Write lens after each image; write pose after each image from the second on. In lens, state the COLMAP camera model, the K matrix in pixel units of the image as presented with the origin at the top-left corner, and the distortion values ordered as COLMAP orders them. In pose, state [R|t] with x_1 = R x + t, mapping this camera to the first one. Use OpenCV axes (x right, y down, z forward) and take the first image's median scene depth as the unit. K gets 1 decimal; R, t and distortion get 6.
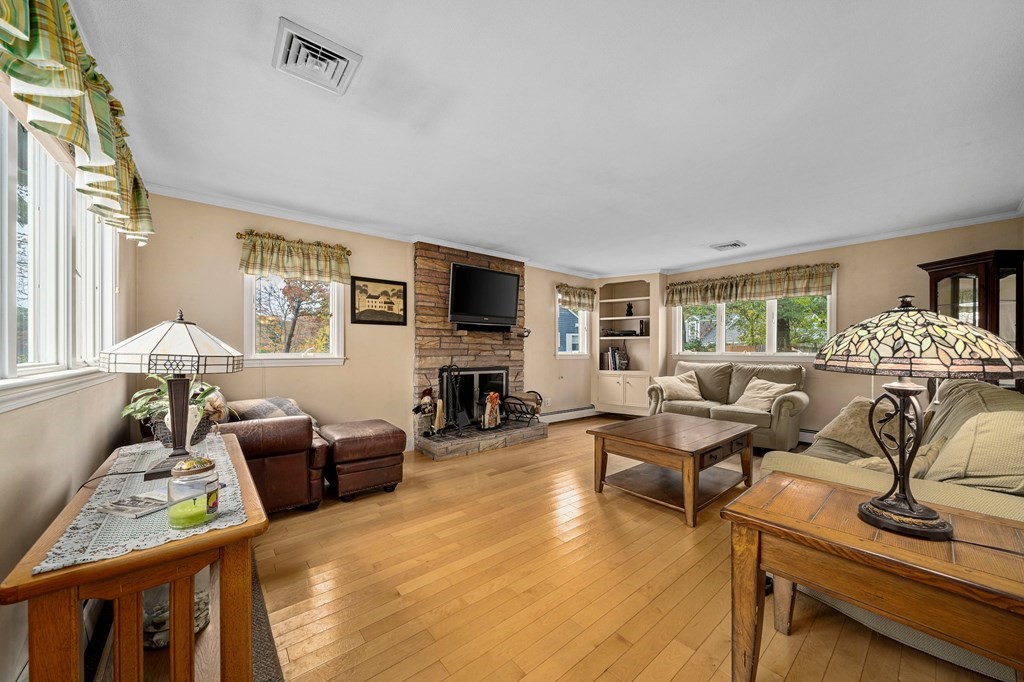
lens RADIAL K [[364.4, 0, 511.4], [0, 364.4, 346.5], [0, 0, 1]] dist [-0.001933, -0.000009]
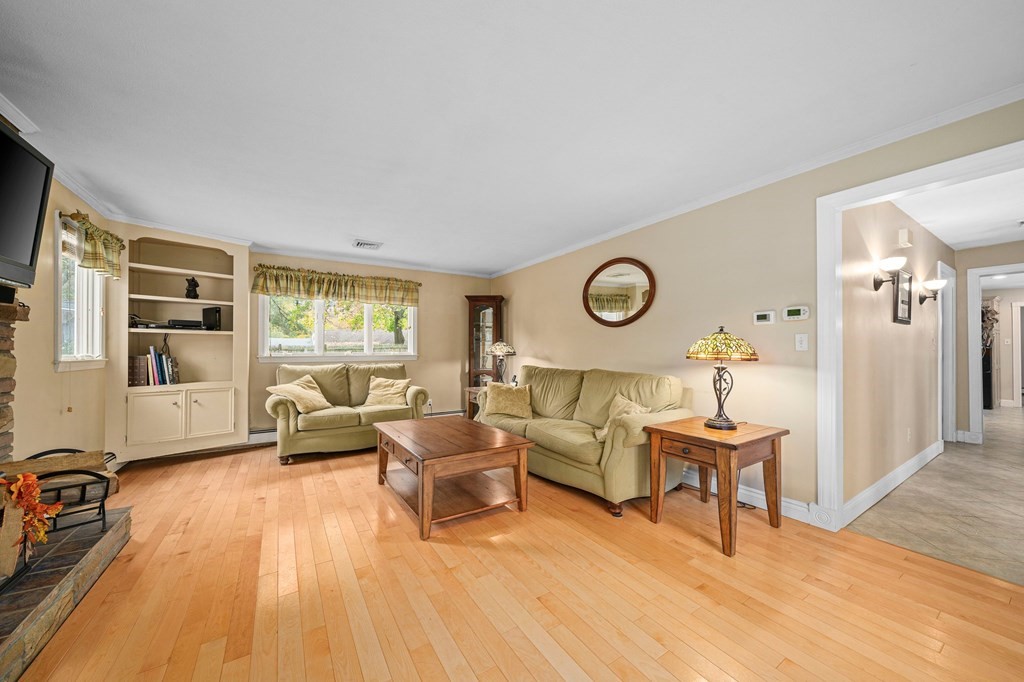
lens RADIAL K [[364.4, 0, 511.4], [0, 364.4, 346.5], [0, 0, 1]] dist [-0.001933, -0.000009]
pose [[0.135020, 0.007480, 0.990815, -0.251588], [-0.006312, 0.999958, -0.006688, 0.002617], [-0.990823, -0.005351, 0.135061, 0.371856]]
